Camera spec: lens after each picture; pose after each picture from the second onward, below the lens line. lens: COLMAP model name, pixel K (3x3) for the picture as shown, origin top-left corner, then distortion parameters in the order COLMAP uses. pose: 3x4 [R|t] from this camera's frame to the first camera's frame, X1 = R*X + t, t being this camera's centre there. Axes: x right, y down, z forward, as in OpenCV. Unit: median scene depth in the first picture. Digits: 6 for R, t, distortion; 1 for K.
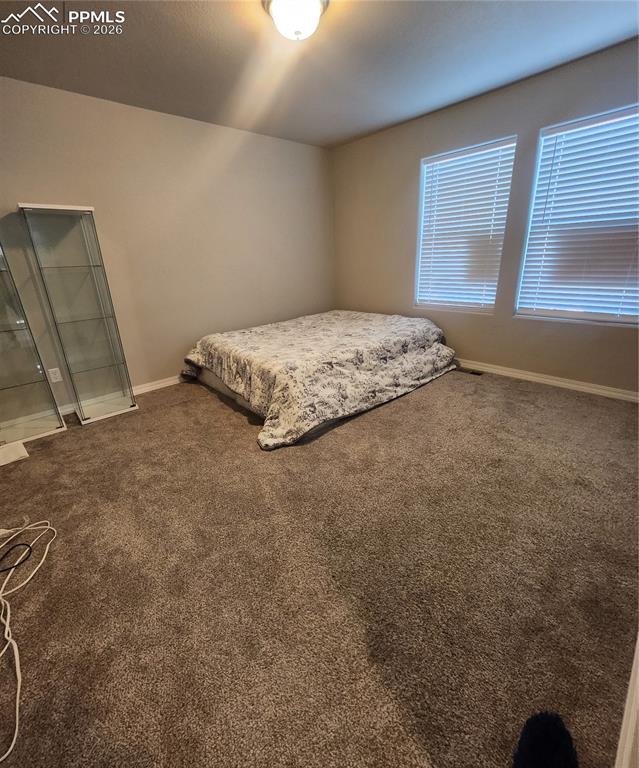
lens RADIAL K [[331.1, 0, 319.3], [0, 331.1, 376.2], [0, 0, 1]] dist [0.000650, 0.000145]
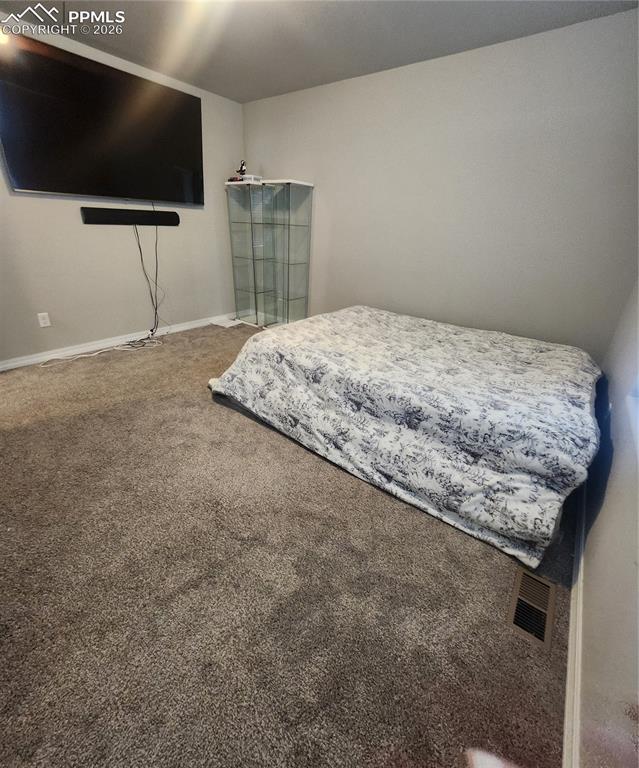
lens RADIAL K [[331.1, 0, 319.3], [0, 331.1, 376.2], [0, 0, 1]] dist [0.000650, 0.000145]
pose [[0.173371, 0.454744, -0.873585, 0.742754], [-0.383745, 0.848104, 0.365322, -0.313006], [0.907018, 0.271898, 0.321542, 0.747812]]
